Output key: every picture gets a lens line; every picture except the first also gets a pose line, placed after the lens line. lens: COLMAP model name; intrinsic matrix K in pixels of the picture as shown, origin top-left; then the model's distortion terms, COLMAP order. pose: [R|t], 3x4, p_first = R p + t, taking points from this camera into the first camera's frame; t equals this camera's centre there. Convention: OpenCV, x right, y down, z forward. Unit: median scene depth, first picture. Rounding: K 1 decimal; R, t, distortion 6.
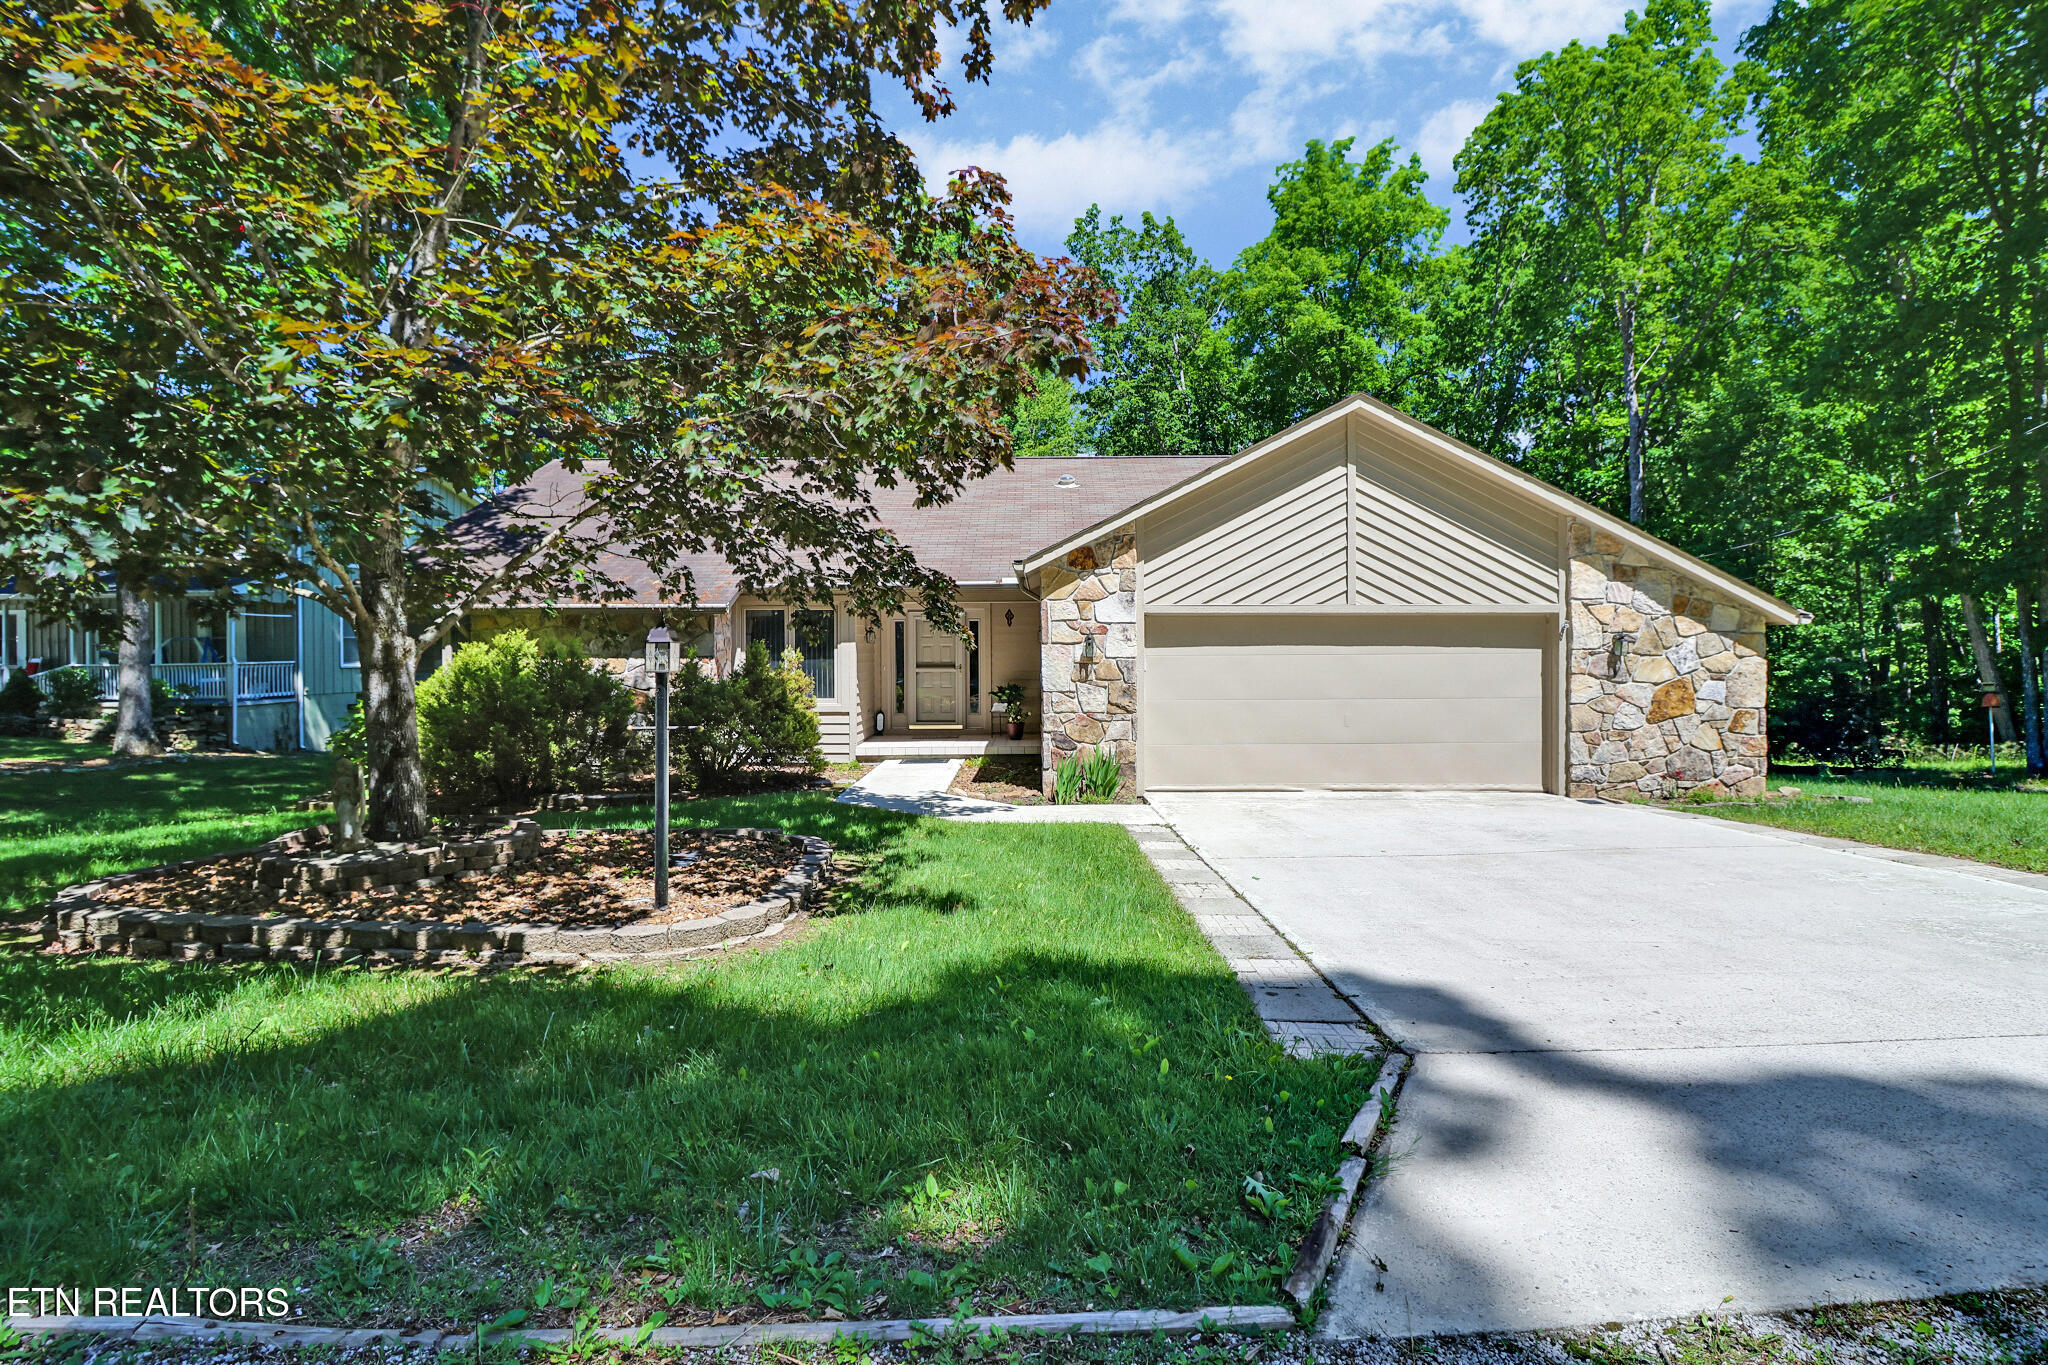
lens RADIAL K [[943.6, 0, 1027.6], [0, 943.6, 651.3], [0, 0, 1]] dist [-0.001702, -0.009131]
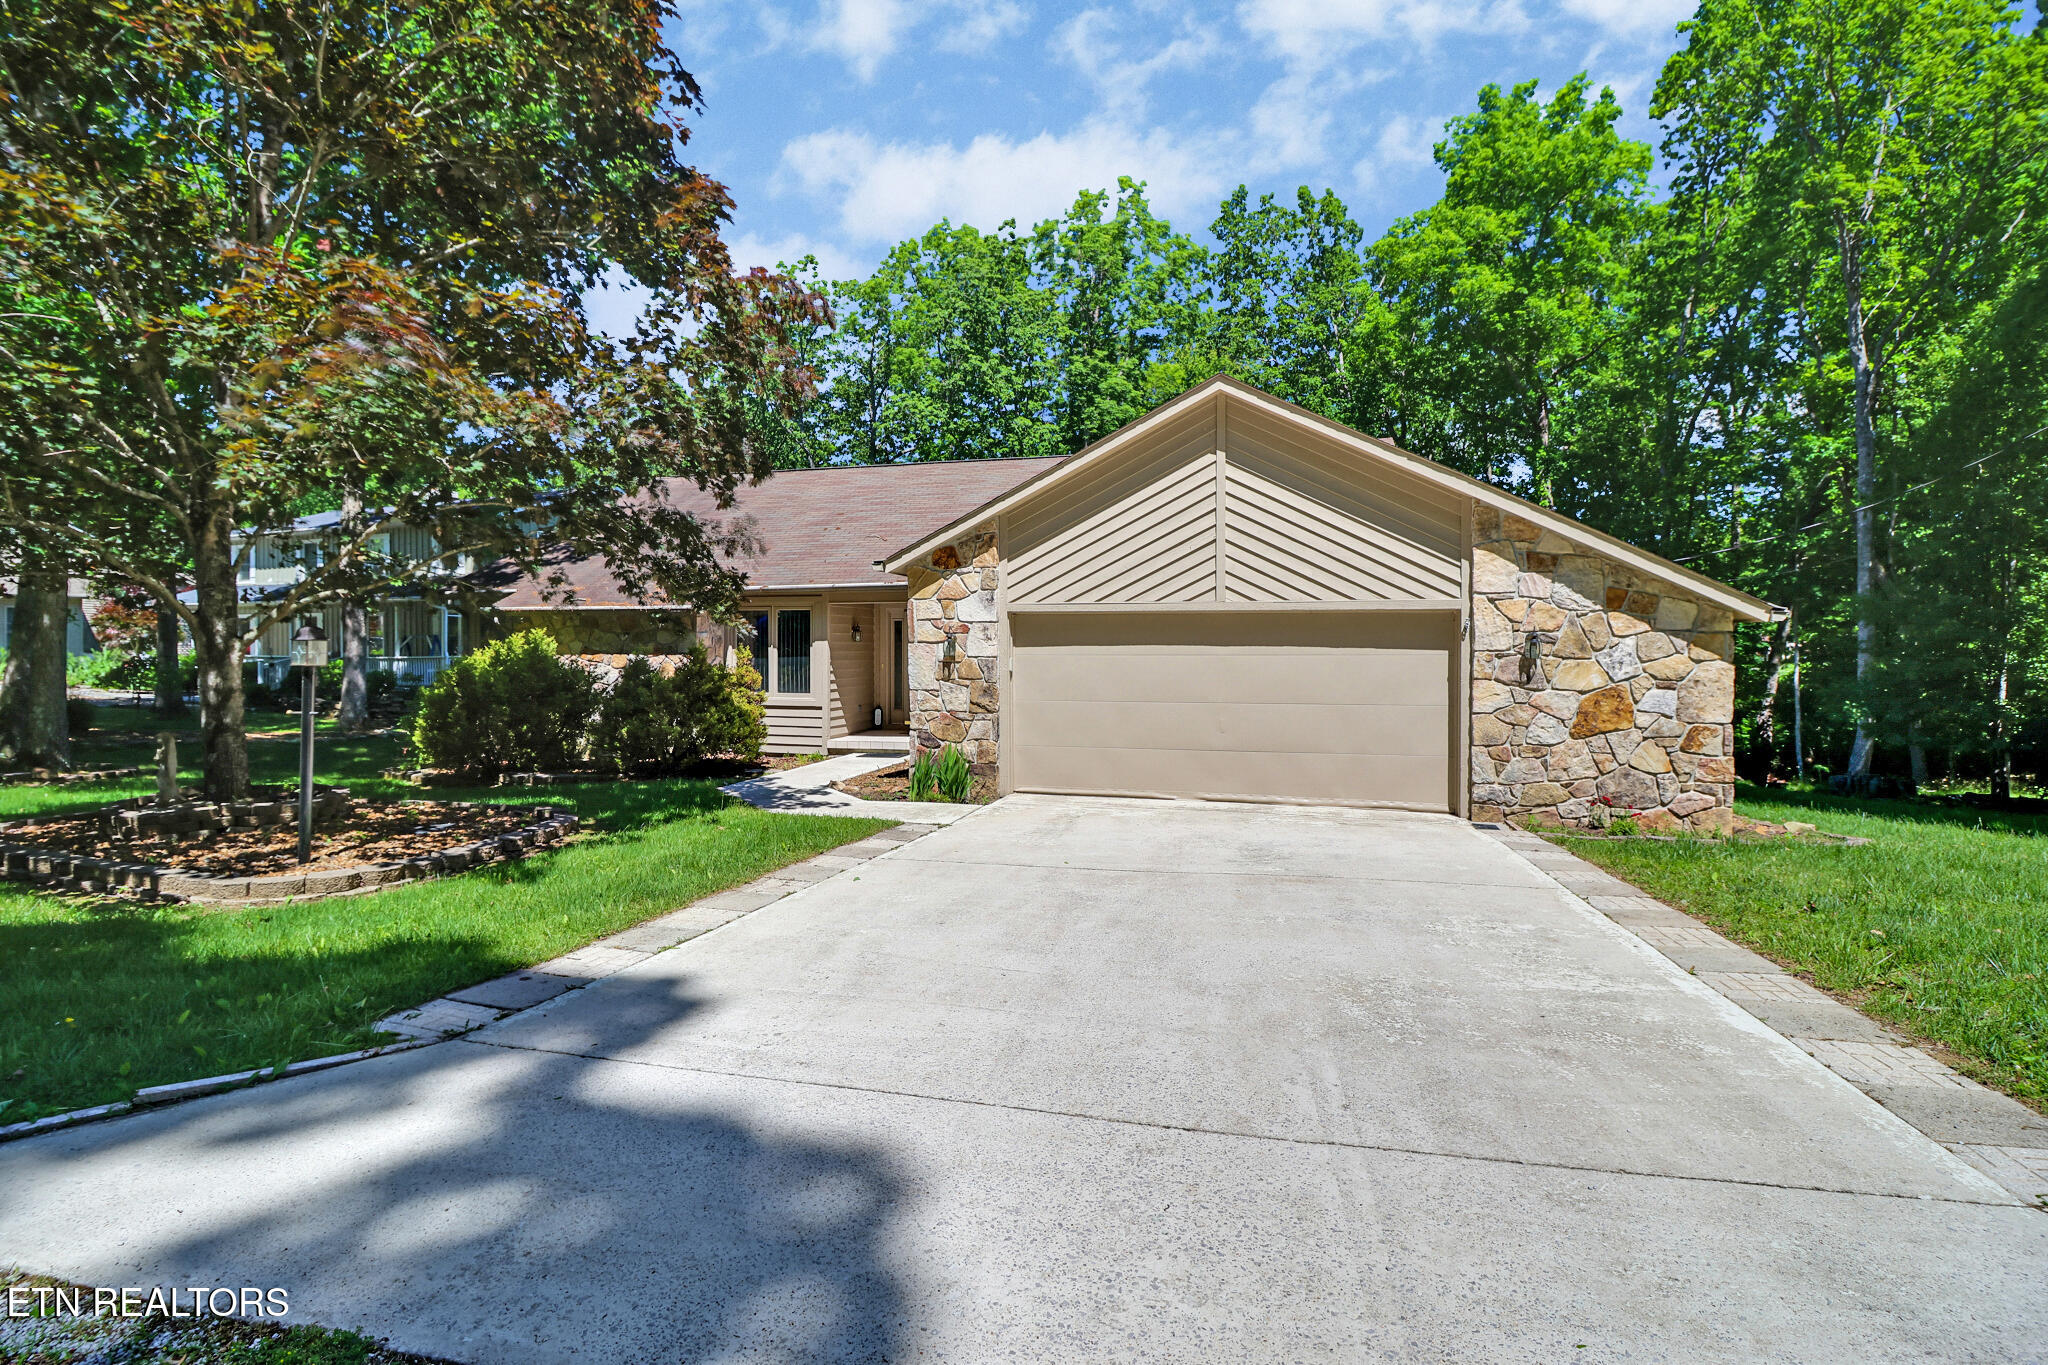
lens RADIAL K [[943.6, 0, 1027.6], [0, 943.6, 651.3], [0, 0, 1]] dist [-0.001702, -0.009131]
pose [[0.966486, 0.005500, -0.256662, 0.400607], [-0.004990, 0.999984, 0.002639, -0.001968], [0.256672, -0.001269, 0.966498, 0.050756]]
